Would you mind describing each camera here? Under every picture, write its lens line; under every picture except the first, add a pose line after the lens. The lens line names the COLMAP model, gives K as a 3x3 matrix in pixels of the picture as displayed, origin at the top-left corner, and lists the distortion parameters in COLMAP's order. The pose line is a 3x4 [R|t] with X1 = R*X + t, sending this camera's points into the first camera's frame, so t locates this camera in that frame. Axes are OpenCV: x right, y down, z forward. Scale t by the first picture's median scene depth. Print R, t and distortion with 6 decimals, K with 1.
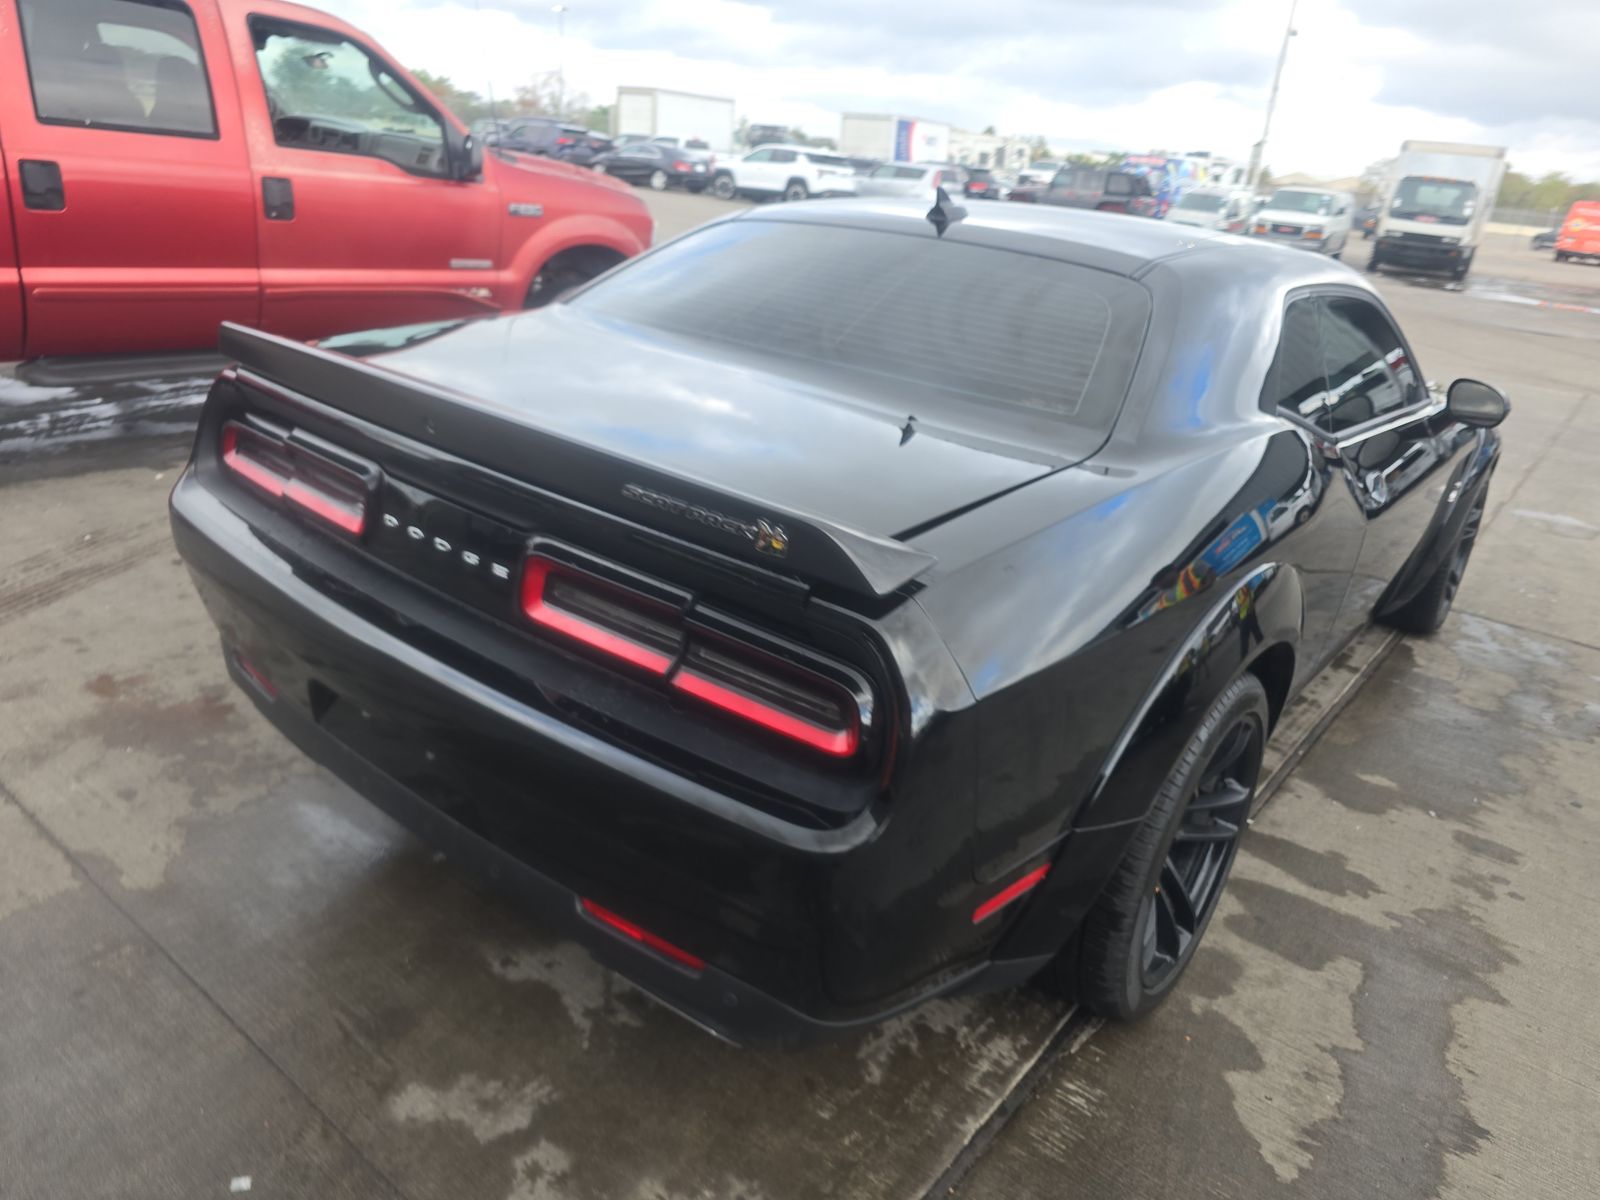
lens RADIAL K [[1084.7, 0, 795.4], [0, 1084.7, 604.3], [0, 0, 1]] dist [0.013044, -0.001520]
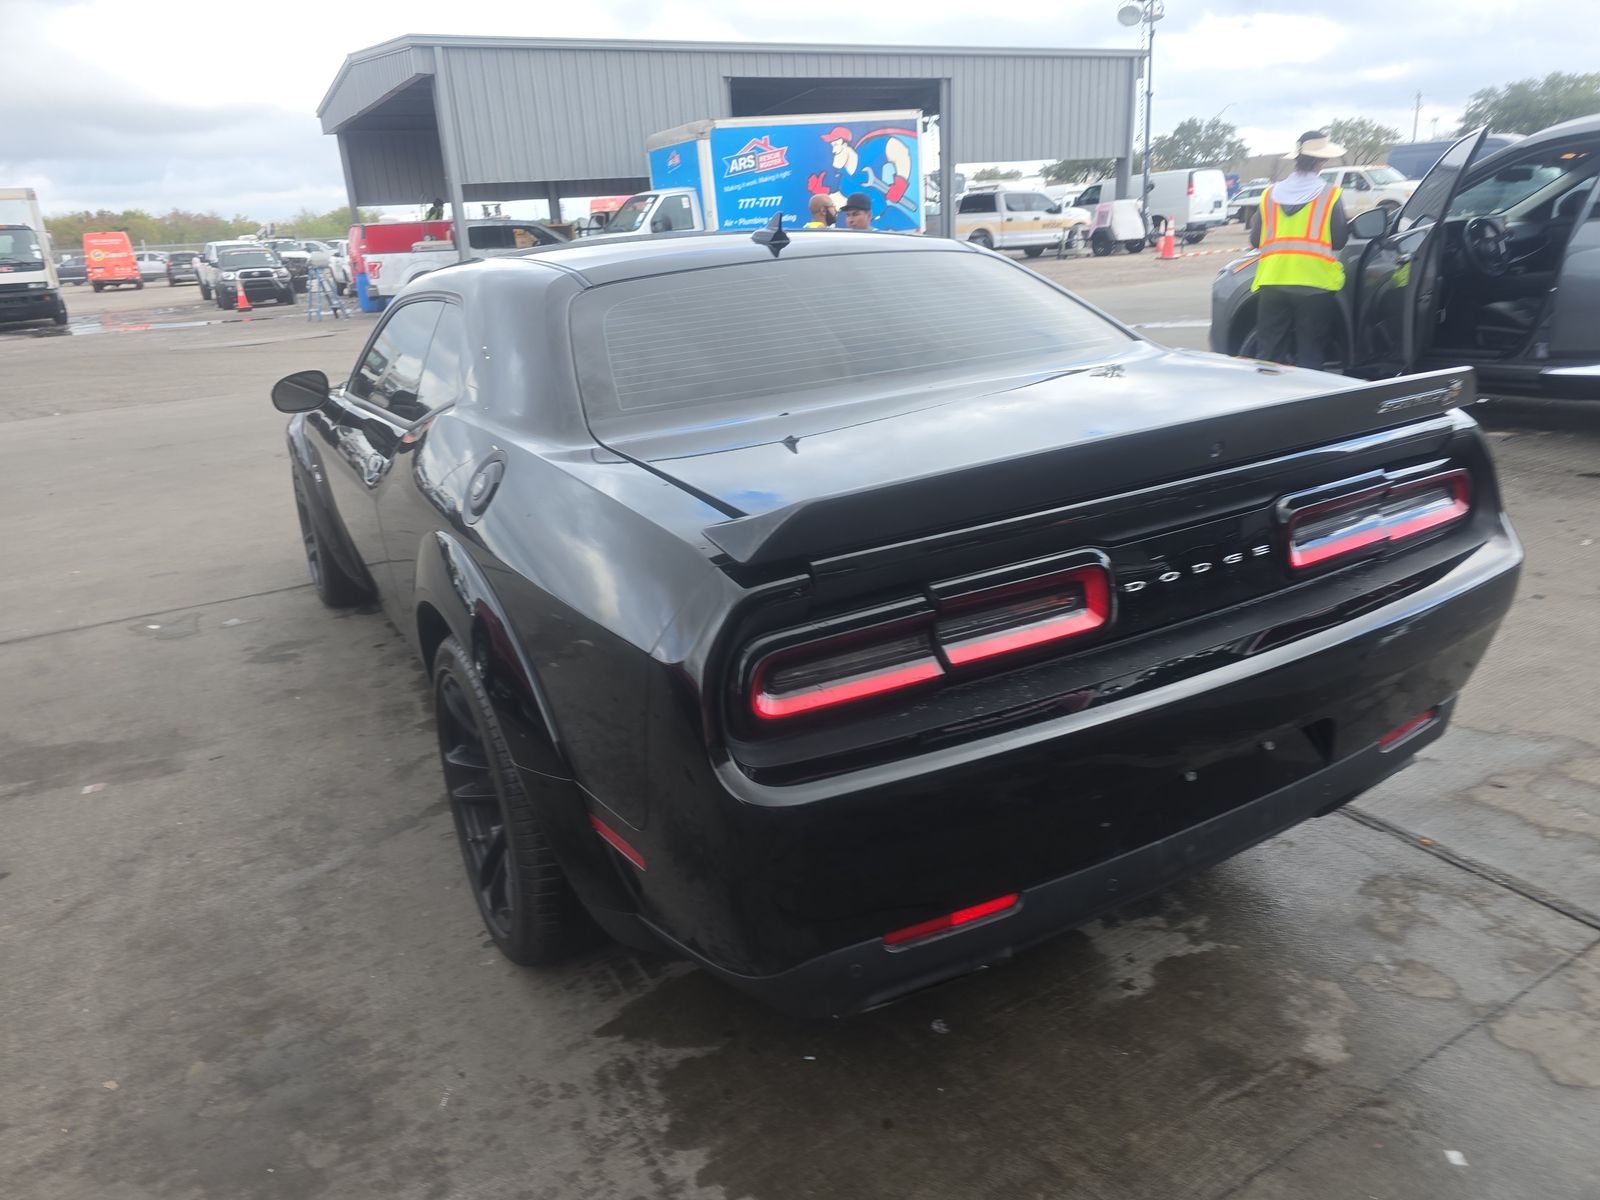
lens RADIAL K [[1084.7, 0, 790.8], [0, 1084.7, 602.1], [0, 0, 1]] dist [0.013044, -0.001520]
pose [[0.361173, -0.417973, 0.833578, -1.099800], [0.444163, 0.863110, 0.240334, -0.367367], [-0.819923, 0.283443, 0.497380, 0.673697]]
